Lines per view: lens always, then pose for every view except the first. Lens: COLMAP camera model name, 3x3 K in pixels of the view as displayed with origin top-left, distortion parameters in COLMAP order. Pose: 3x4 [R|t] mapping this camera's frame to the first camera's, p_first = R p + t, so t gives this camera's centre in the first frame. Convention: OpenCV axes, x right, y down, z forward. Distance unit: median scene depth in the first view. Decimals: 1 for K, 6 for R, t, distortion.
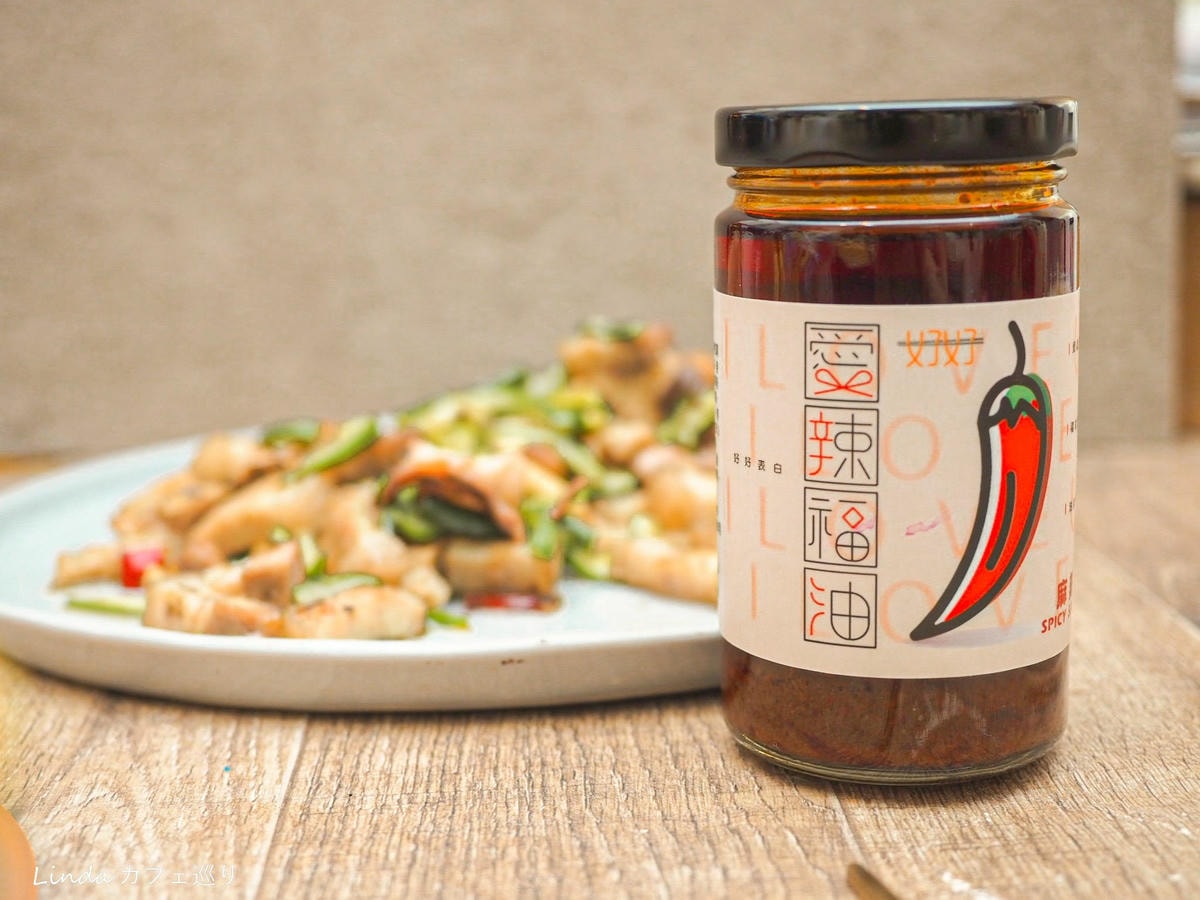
lens RADIAL K [[2011.8, 0, 602.9], [0, 2011.8, 456.8], [0, 0, 1]] dist [0.007471, 0.000000]
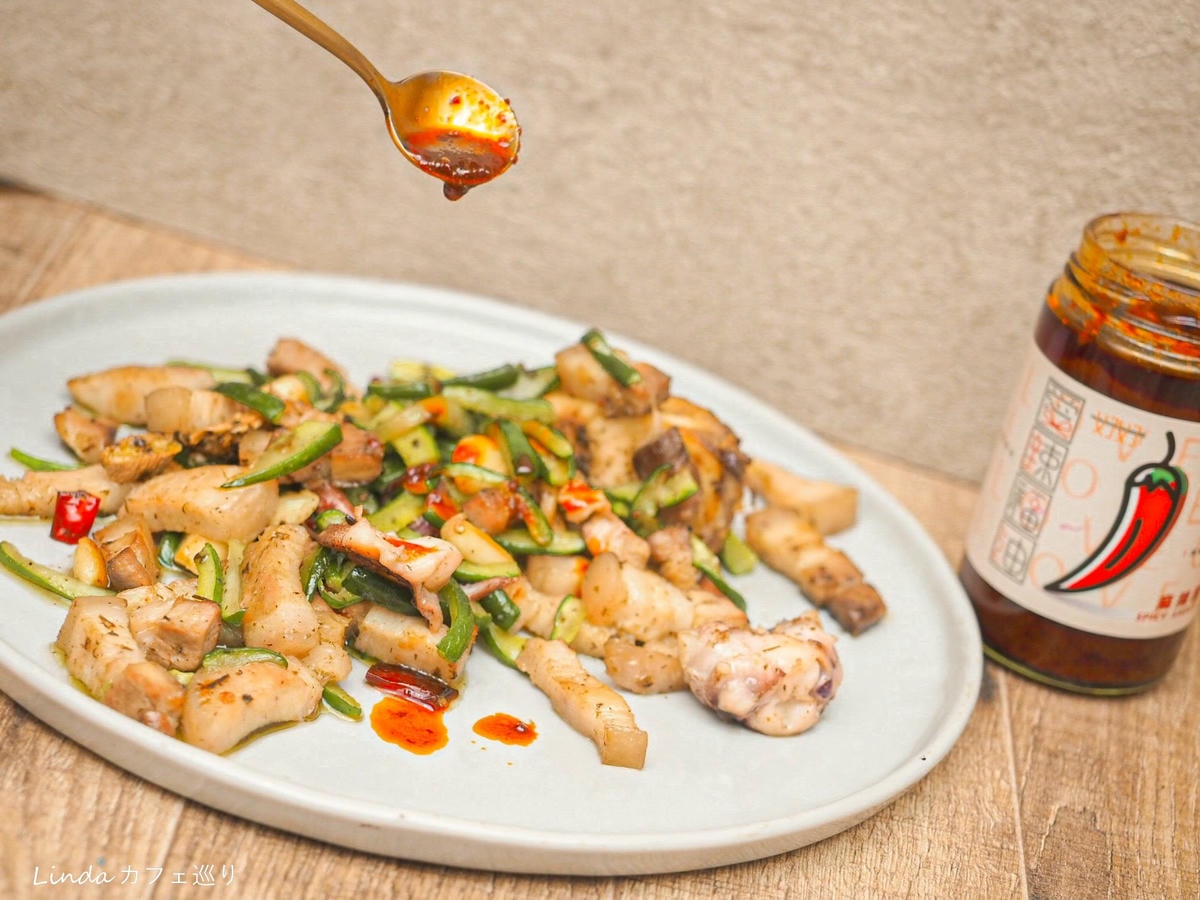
lens RADIAL K [[2795.6, 0, 584.1], [0, 2795.6, 464.0], [0, 0, 1]] dist [0.055492, 0.000000]
pose [[0.849858, 0.404949, -0.337280, 0.546954], [-0.322038, 0.905637, 0.275885, -0.483429], [0.417172, -0.125847, 0.900072, -1.093838]]
